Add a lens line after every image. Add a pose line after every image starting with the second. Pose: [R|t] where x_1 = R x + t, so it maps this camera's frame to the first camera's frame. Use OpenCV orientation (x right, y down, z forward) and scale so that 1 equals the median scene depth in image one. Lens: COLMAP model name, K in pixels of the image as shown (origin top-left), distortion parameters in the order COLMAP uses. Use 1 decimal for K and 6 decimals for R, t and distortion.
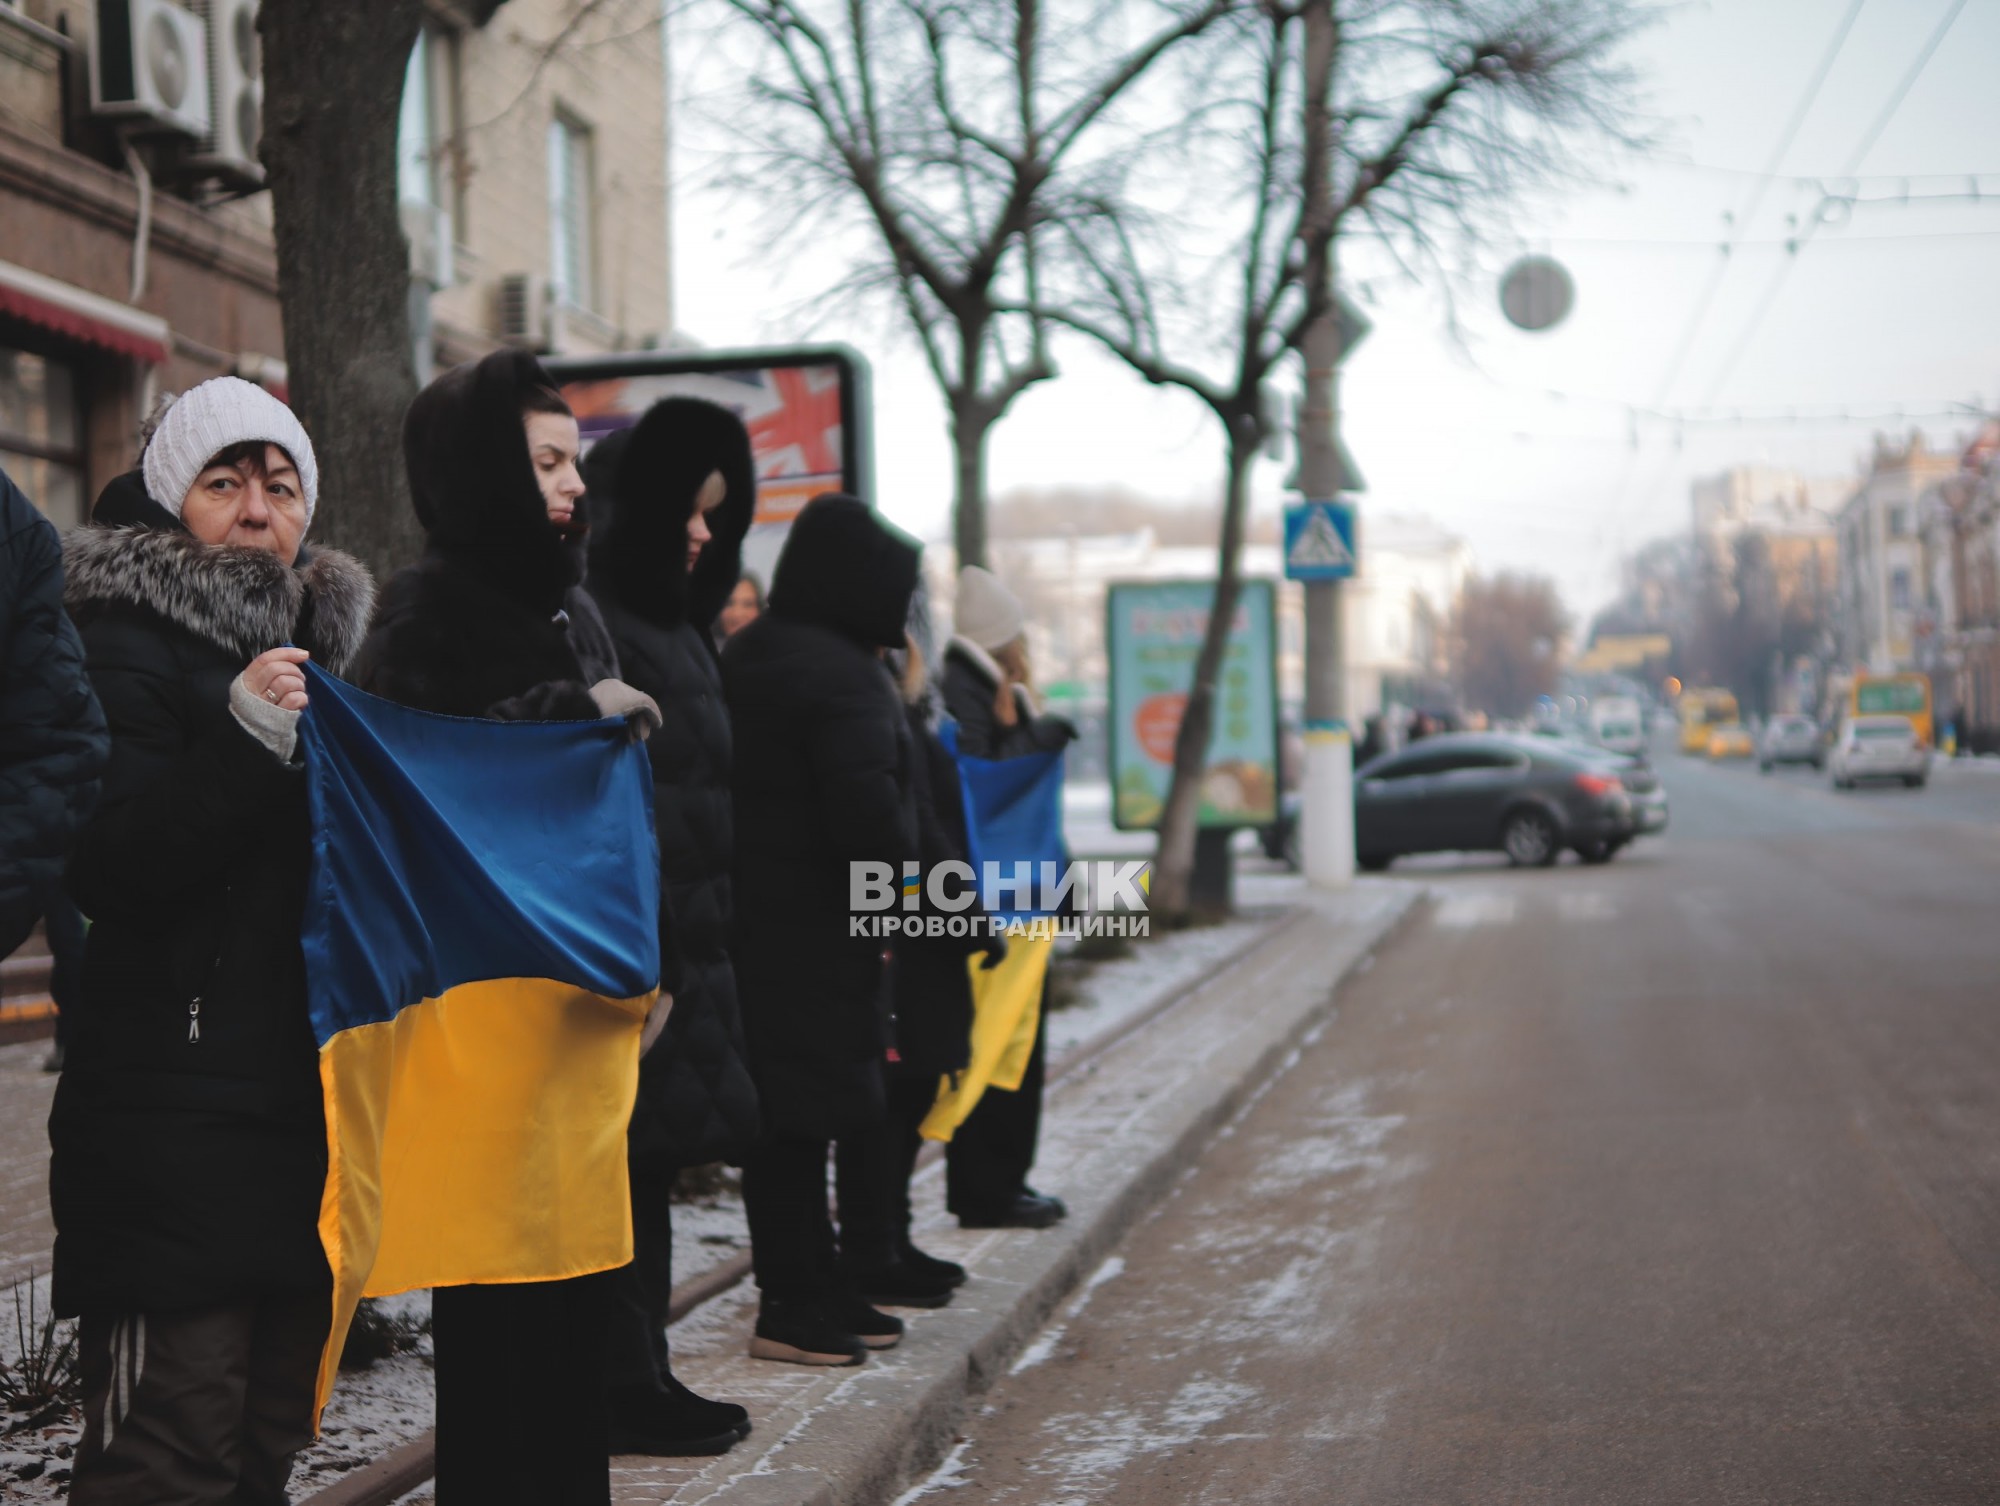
lens RADIAL K [[3298.7, 0, 1000.0], [0, 3298.7, 753.0], [0, 0, 1]] dist [-0.016179, 0.446964]
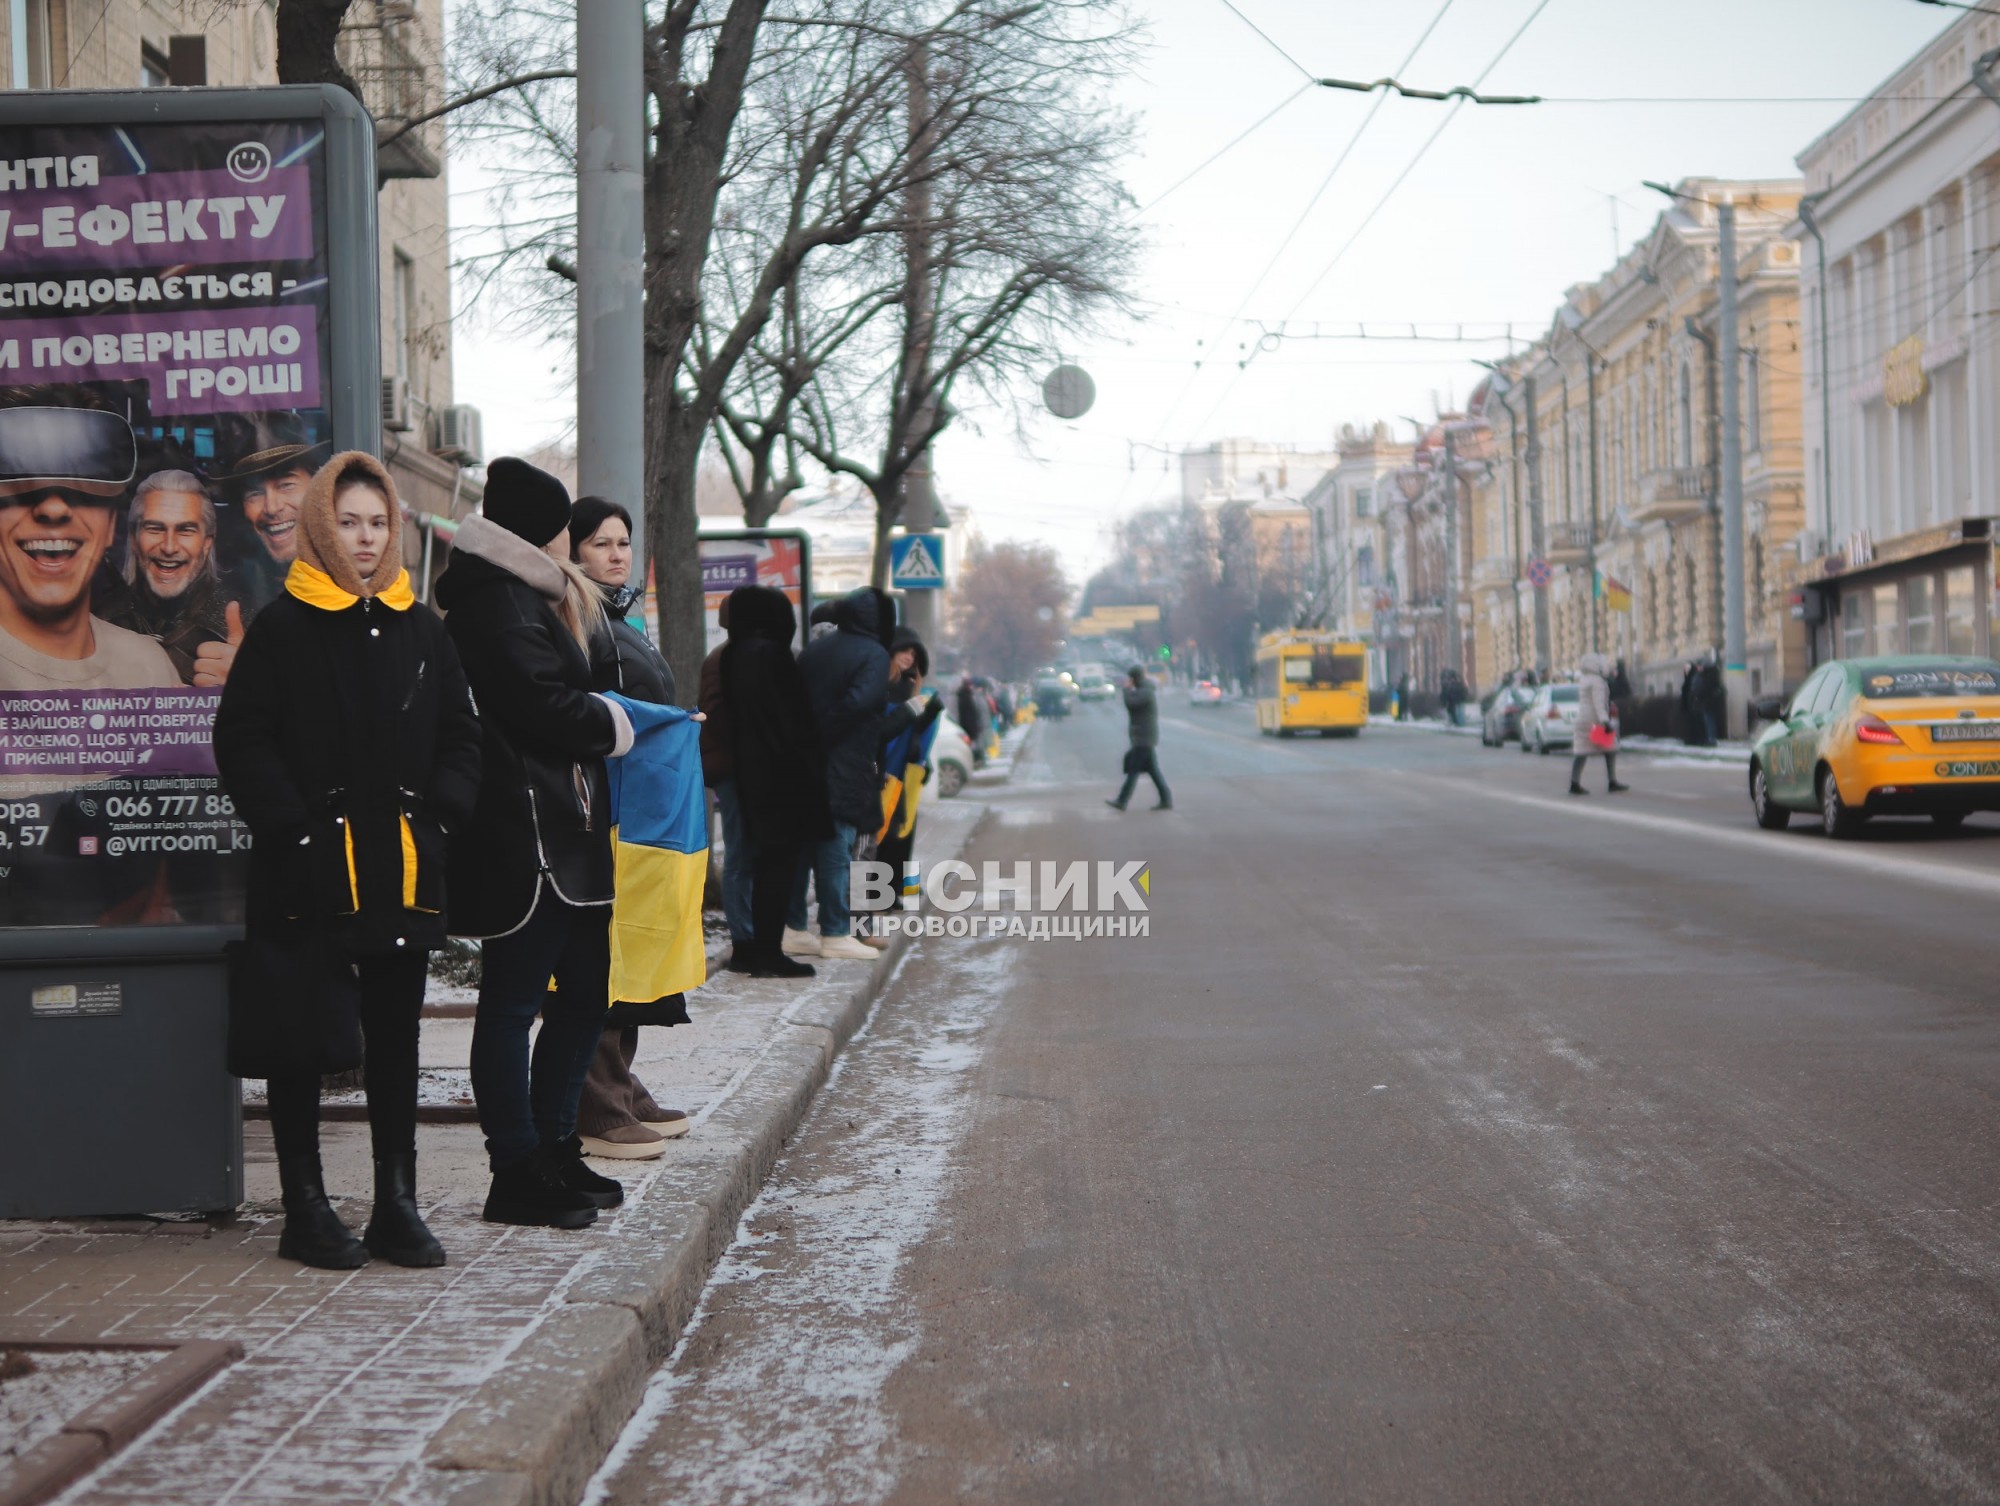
lens RADIAL K [[3298.7, 0, 1000.0], [0, 3298.7, 753.0], [0, 0, 1]] dist [-0.016179, 0.446964]
pose [[0.988341, 0.009312, 0.151974, -0.077914], [-0.011371, 0.999855, 0.012681, 0.000075], [-0.151834, -0.014262, 0.988303, -0.387208]]
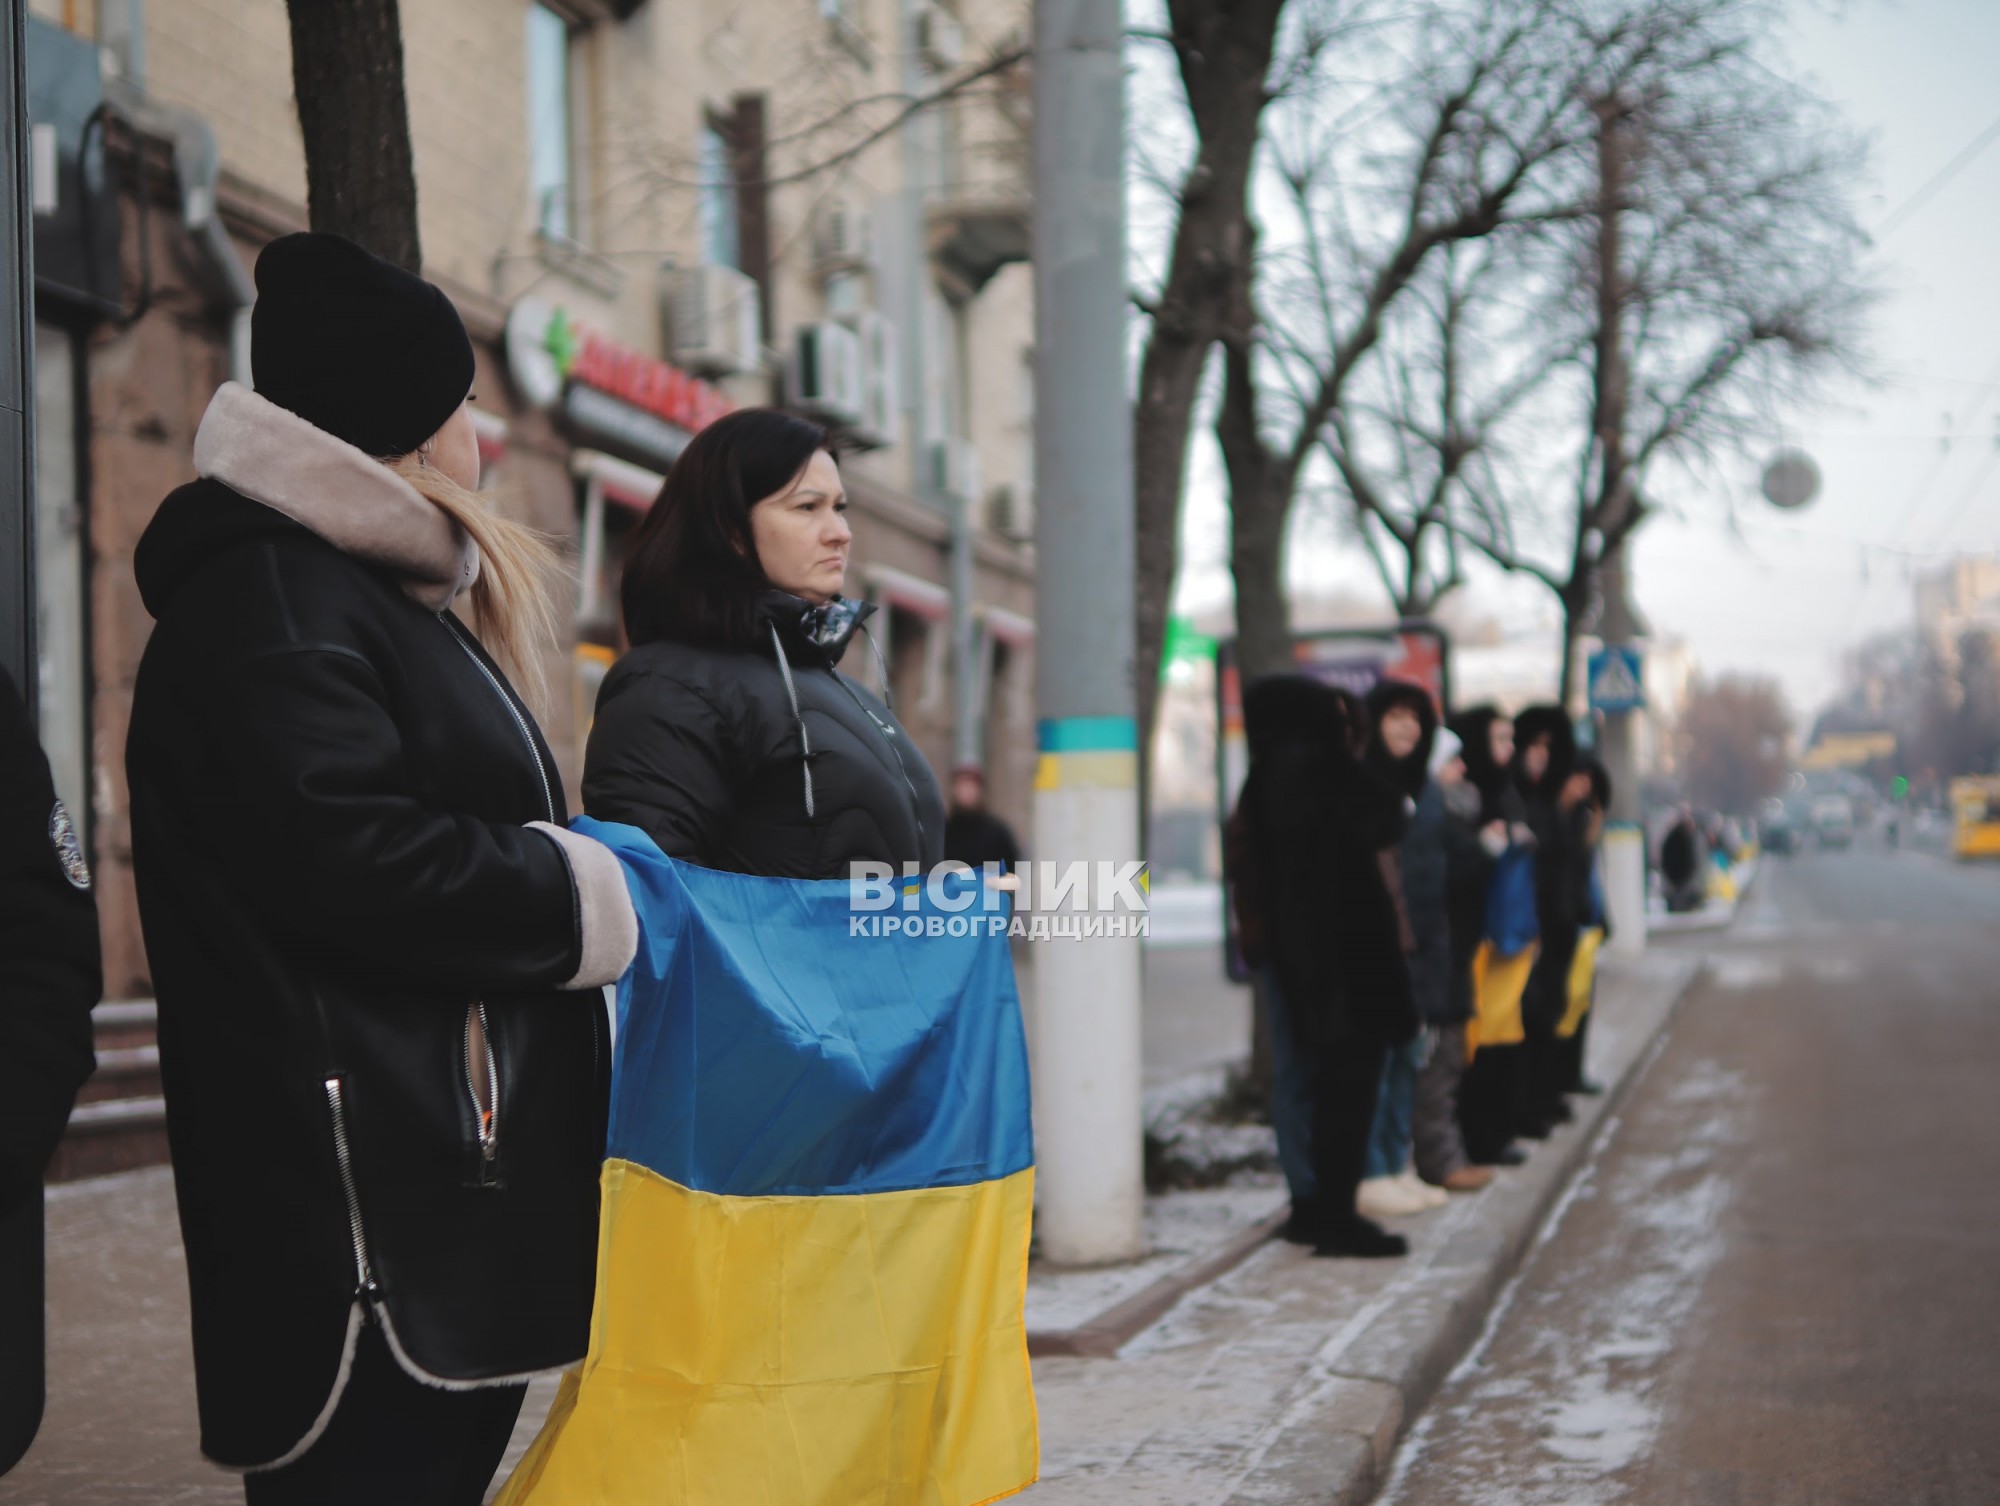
lens RADIAL K [[3298.7, 0, 1000.0], [0, 3298.7, 753.0], [0, 0, 1]] dist [-0.016179, 0.446964]
pose [[0.997955, -0.002664, -0.063861, -0.052232], [0.000802, 0.999574, -0.029162, -0.000194], [0.063911, 0.029051, 0.997533, -0.241937]]
